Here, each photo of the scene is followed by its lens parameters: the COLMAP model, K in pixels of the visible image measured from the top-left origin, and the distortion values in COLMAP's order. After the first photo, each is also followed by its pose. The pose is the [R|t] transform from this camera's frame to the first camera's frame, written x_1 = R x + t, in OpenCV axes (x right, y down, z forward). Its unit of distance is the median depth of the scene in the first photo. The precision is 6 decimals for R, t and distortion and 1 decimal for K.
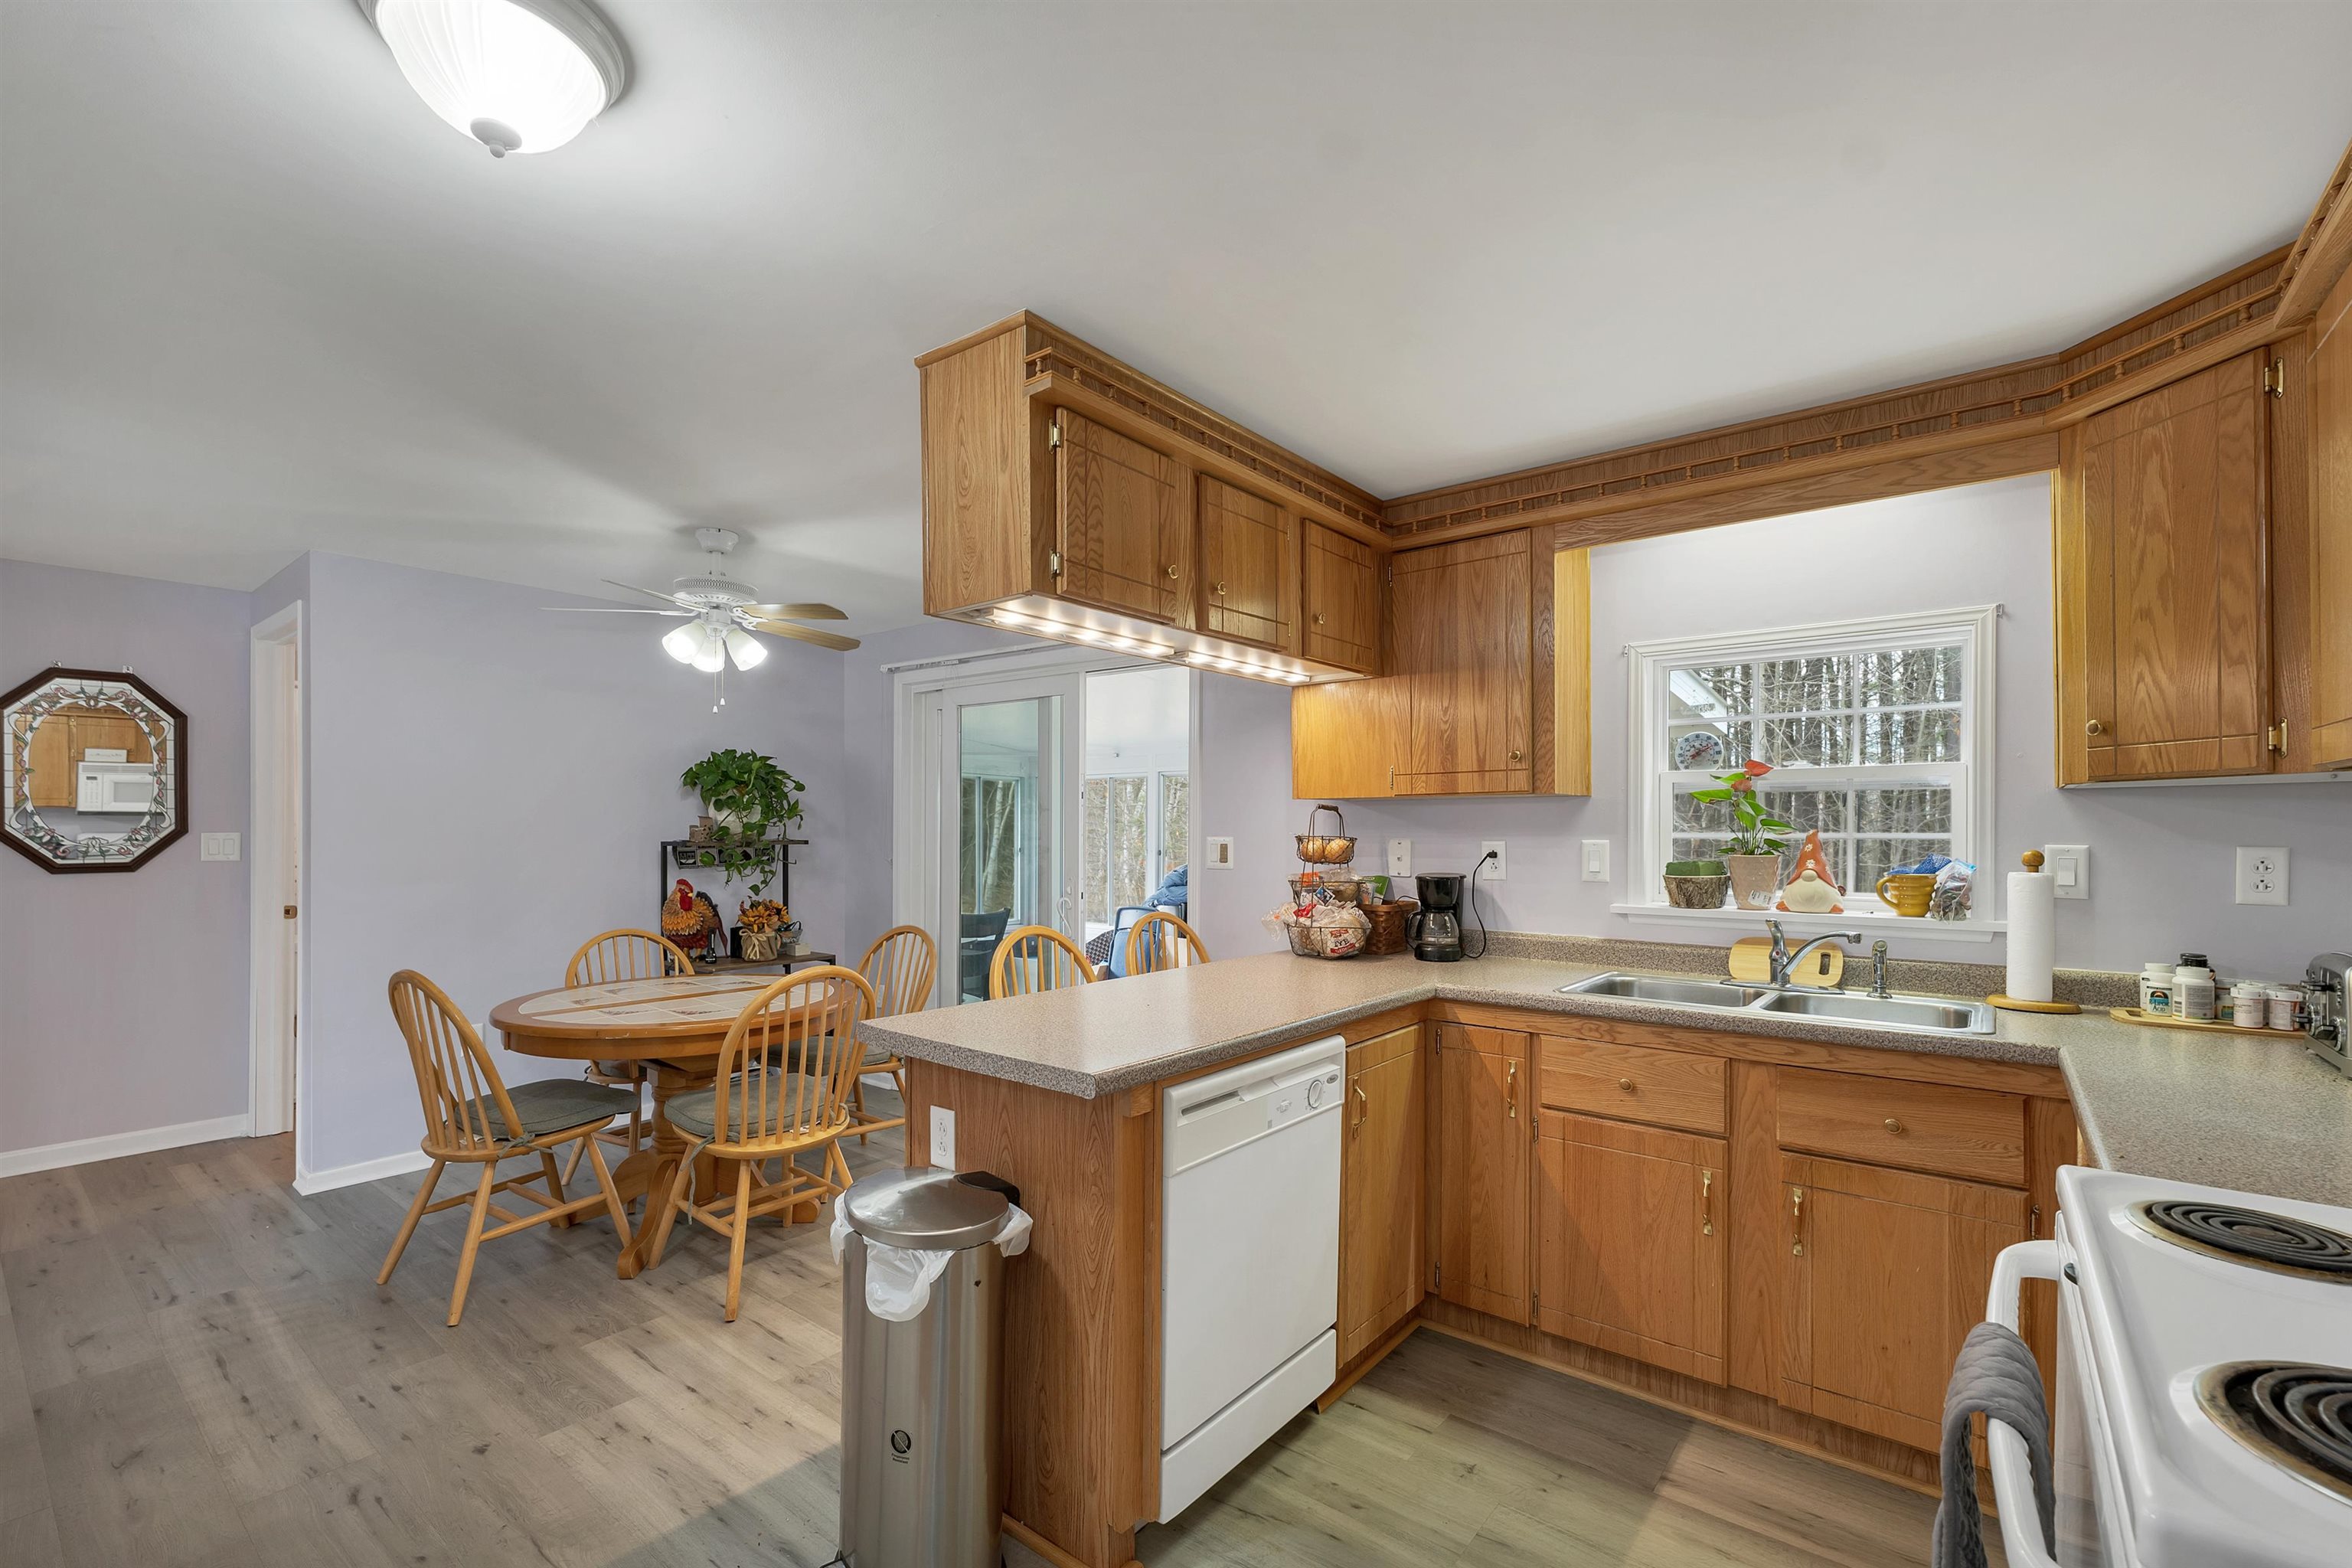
lens RADIAL K [[1015.1, 0, 1178.7], [0, 1015.1, 832.6], [0, 0, 1]] dist [-0.000549, 0.000227]
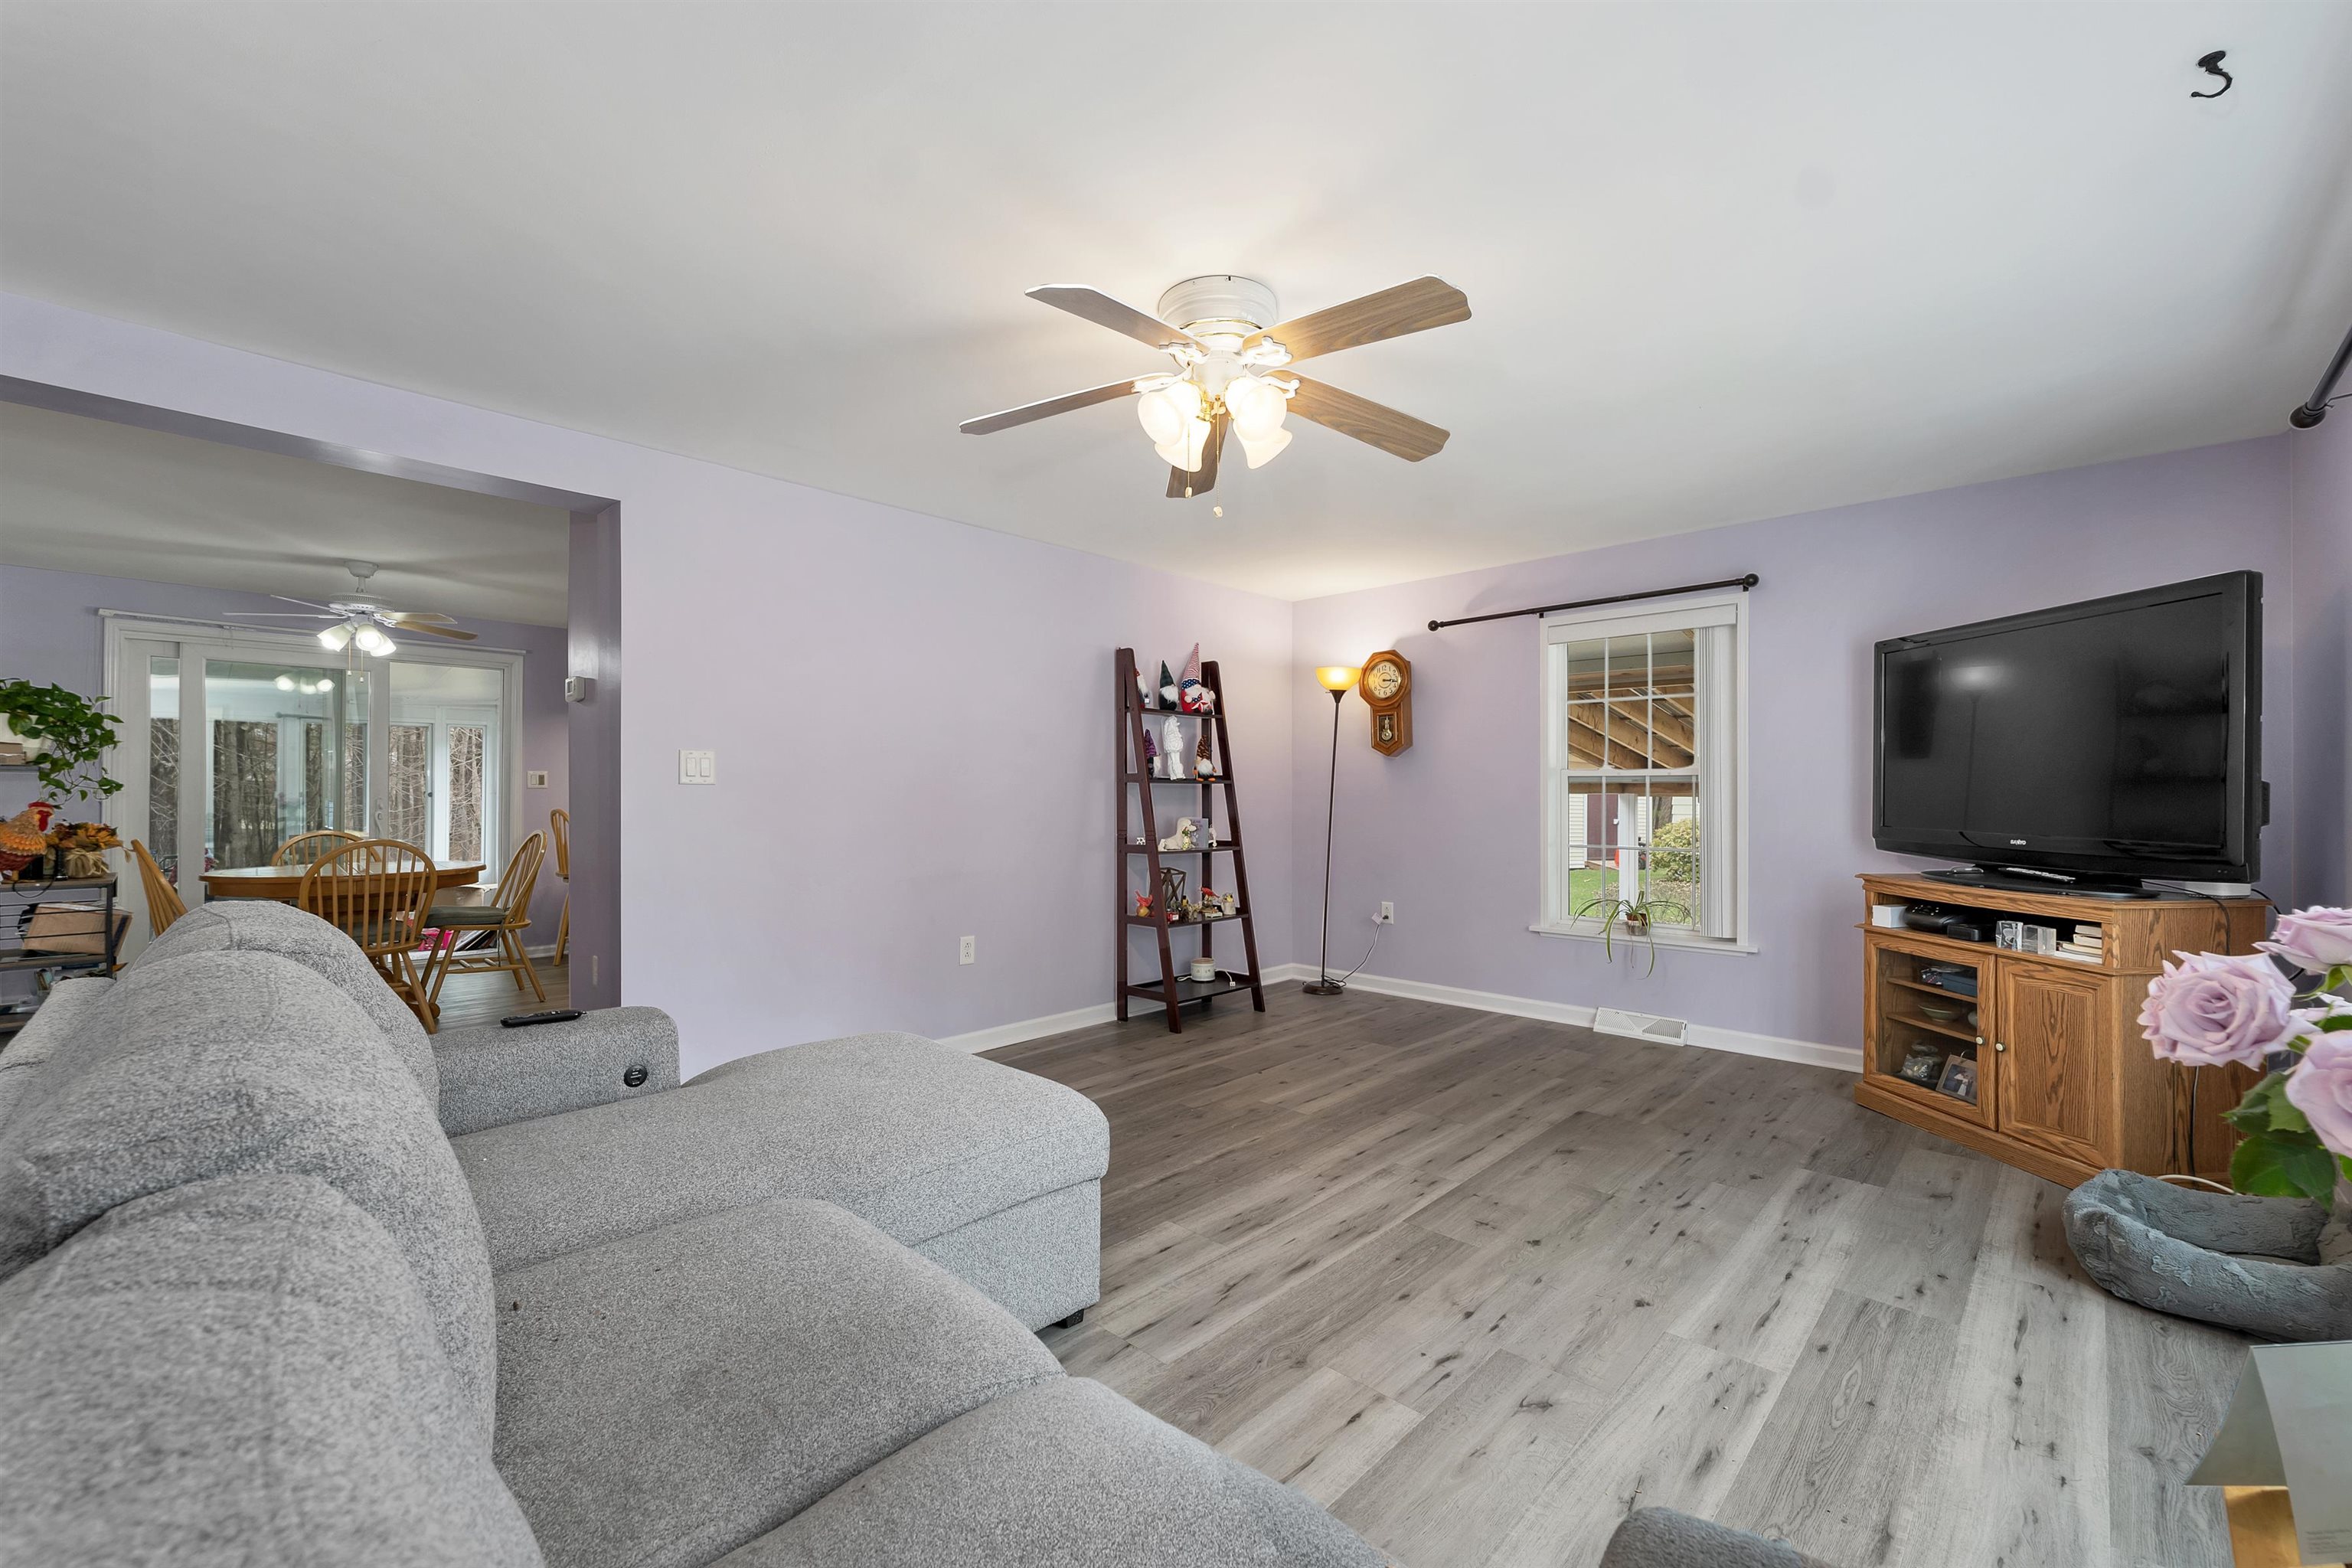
lens RADIAL K [[959.7, 0, 1171.7], [0, 959.7, 792.1], [0, 0, 1]] dist [-0.000757, 0.000012]
pose [[0.099834, -0.001179, 0.995003, -1.504960], [0.004841, 0.999988, 0.000700, 0.044675], [-0.994992, 0.004747, 0.099838, -0.298771]]
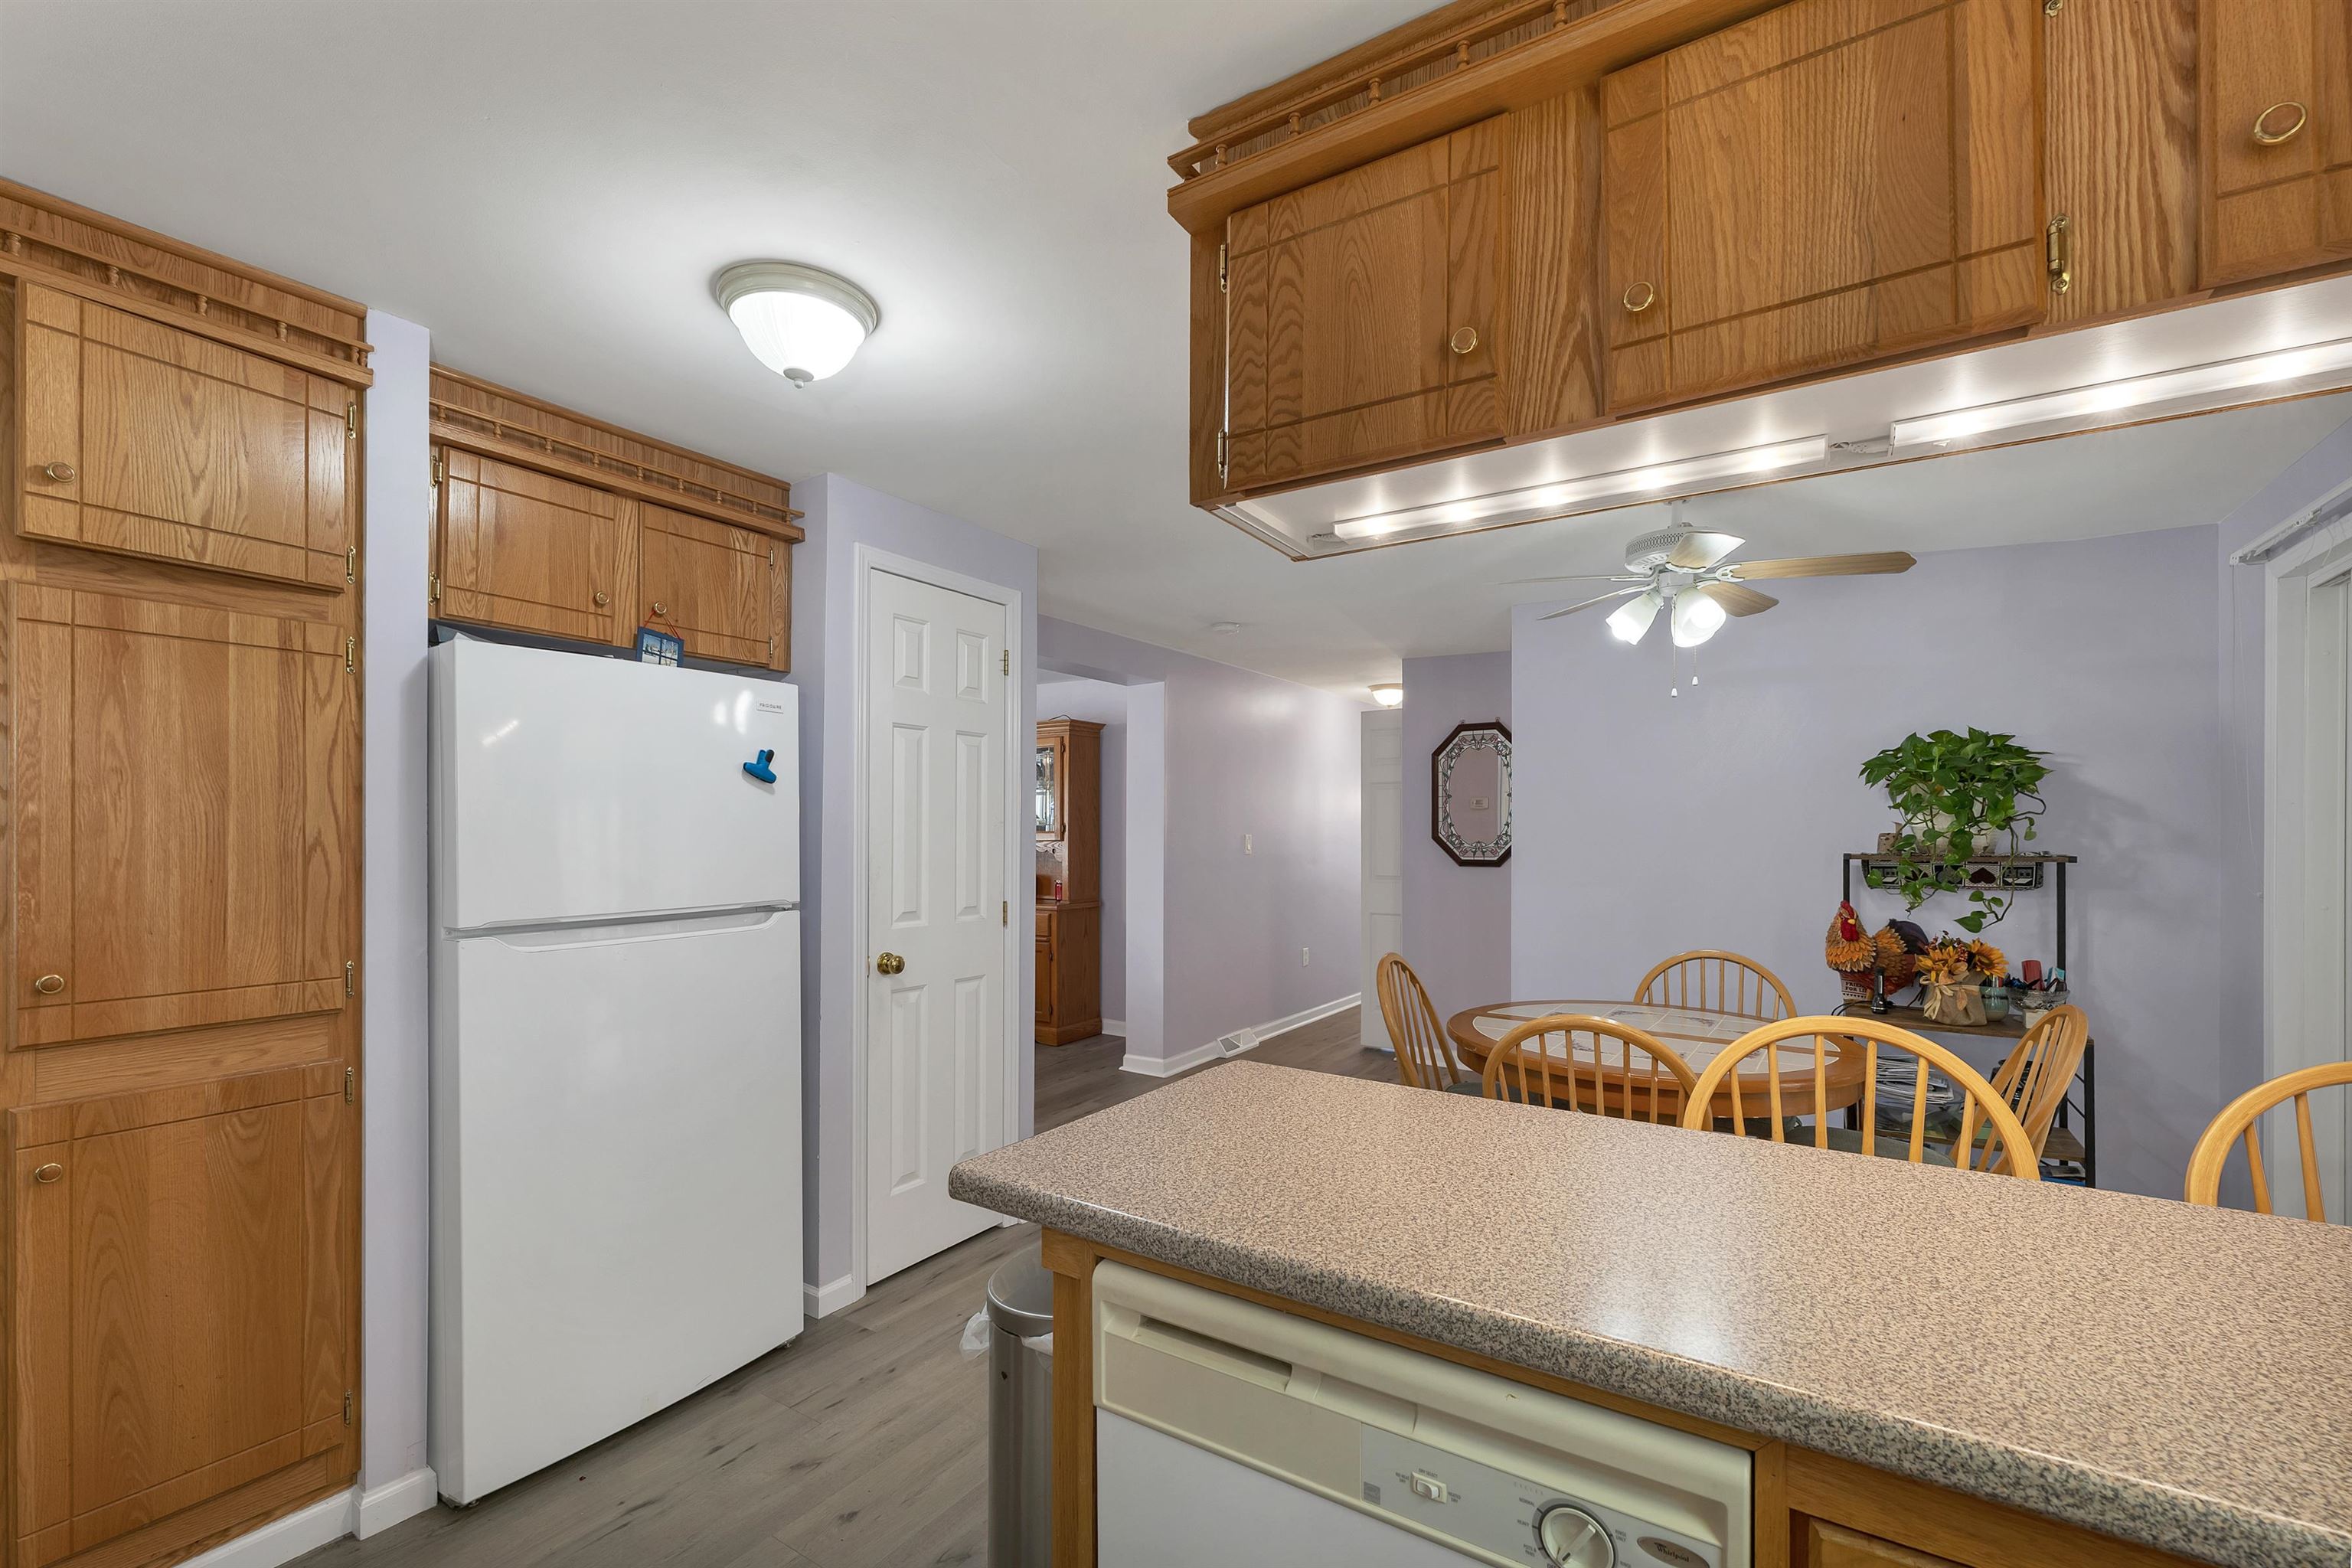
lens RADIAL K [[998.0, 0, 1177.1], [0, 998.0, 833.9], [0, 0, 1]] dist [-0.000194, 0.000012]
pose [[0.098562, 0.000452, -0.995131, 0.265921], [-0.006663, 0.999978, -0.000205, -0.002882], [0.995109, 0.006651, 0.098563, 0.440907]]
